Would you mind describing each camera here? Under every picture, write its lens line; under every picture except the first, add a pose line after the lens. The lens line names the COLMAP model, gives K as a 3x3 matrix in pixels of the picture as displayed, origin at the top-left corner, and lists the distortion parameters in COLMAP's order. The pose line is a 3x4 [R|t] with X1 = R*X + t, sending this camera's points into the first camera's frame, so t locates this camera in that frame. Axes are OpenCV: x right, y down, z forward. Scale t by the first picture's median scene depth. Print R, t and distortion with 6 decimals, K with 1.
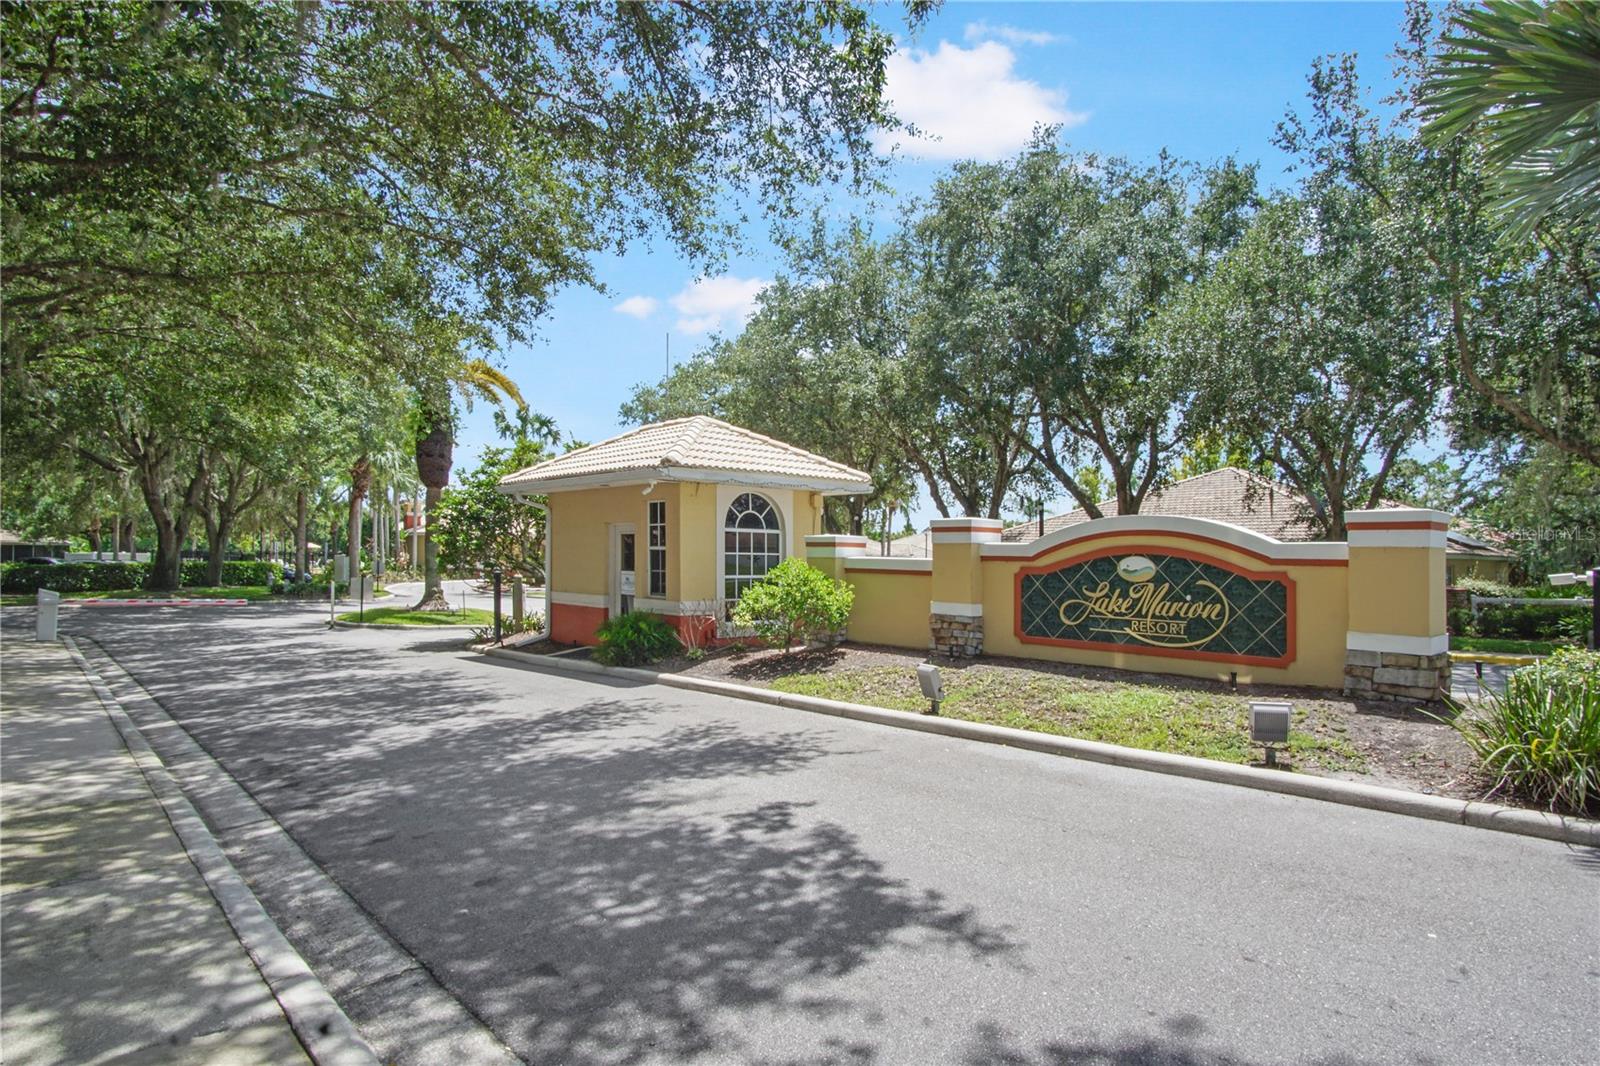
lens RADIAL K [[843.9, 0, 801.1], [0, 843.9, 536.8], [0, 0, 1]] dist [-0.018931, 0.000048]
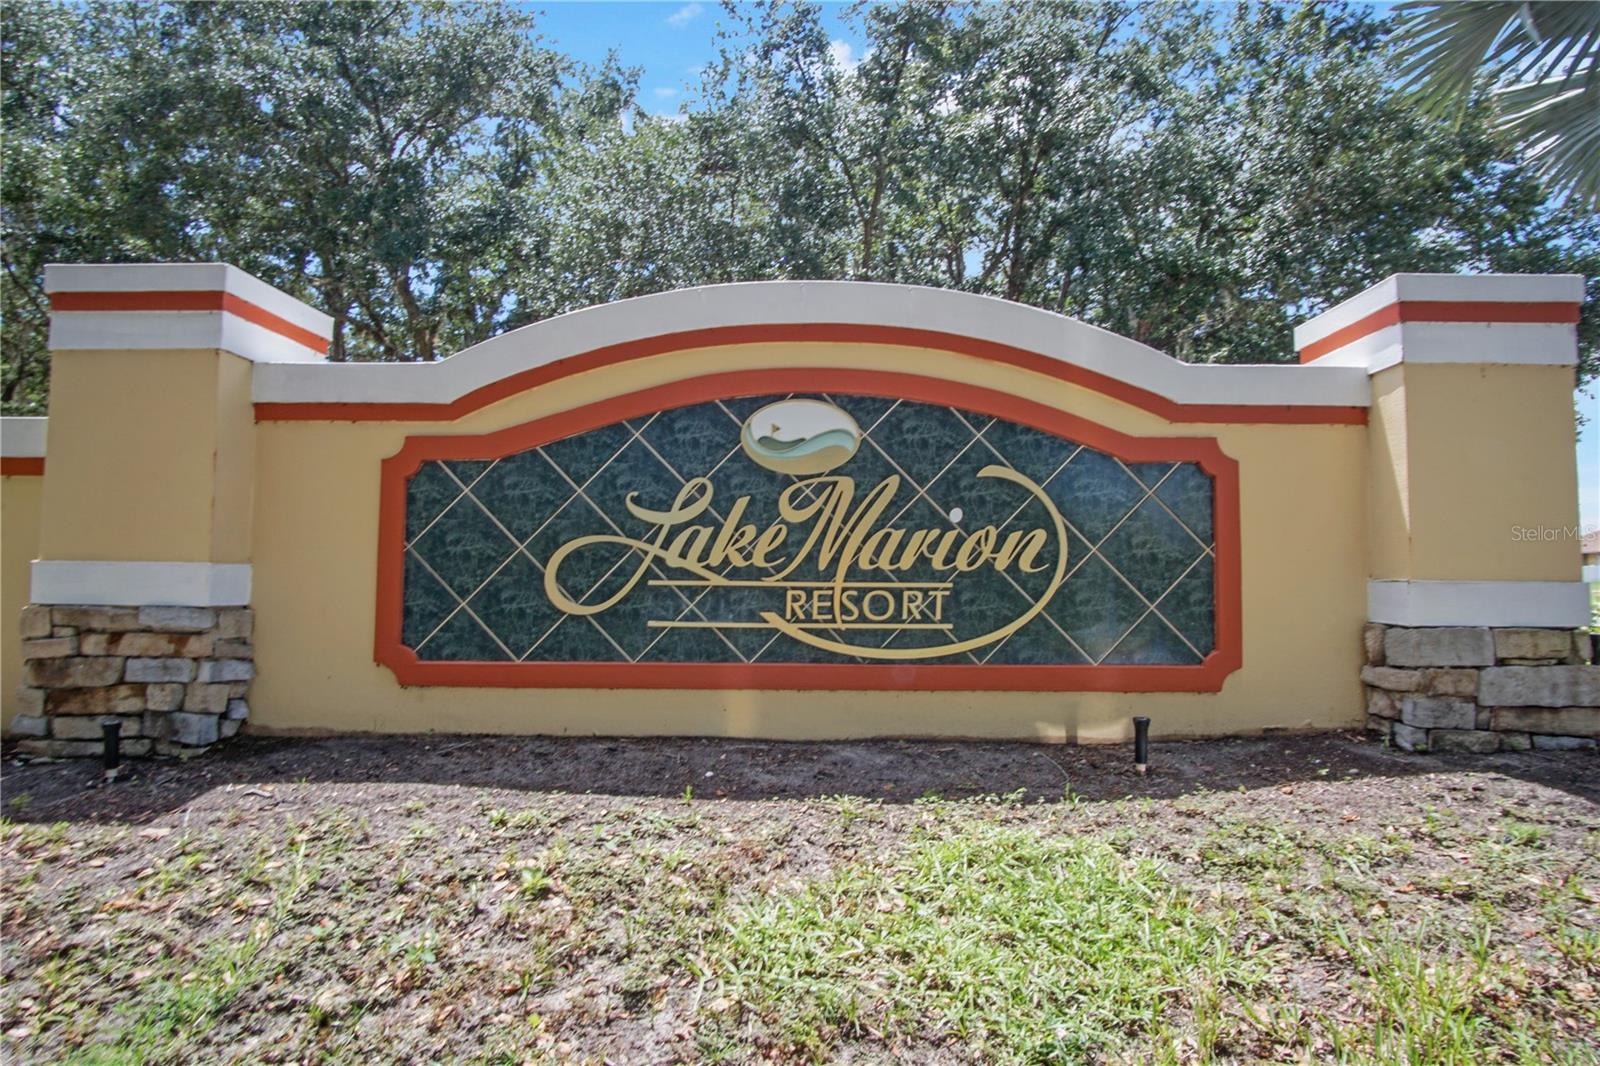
lens RADIAL K [[843.9, 0, 800.1], [0, 843.9, 528.9], [0, 0, 1]] dist [-0.018931, 0.000048]
pose [[0.673800, 0.045124, 0.737535, 0.147947], [-0.015230, 0.998770, -0.047193, 0.091079], [-0.738757, 0.020566, 0.673658, 0.767833]]
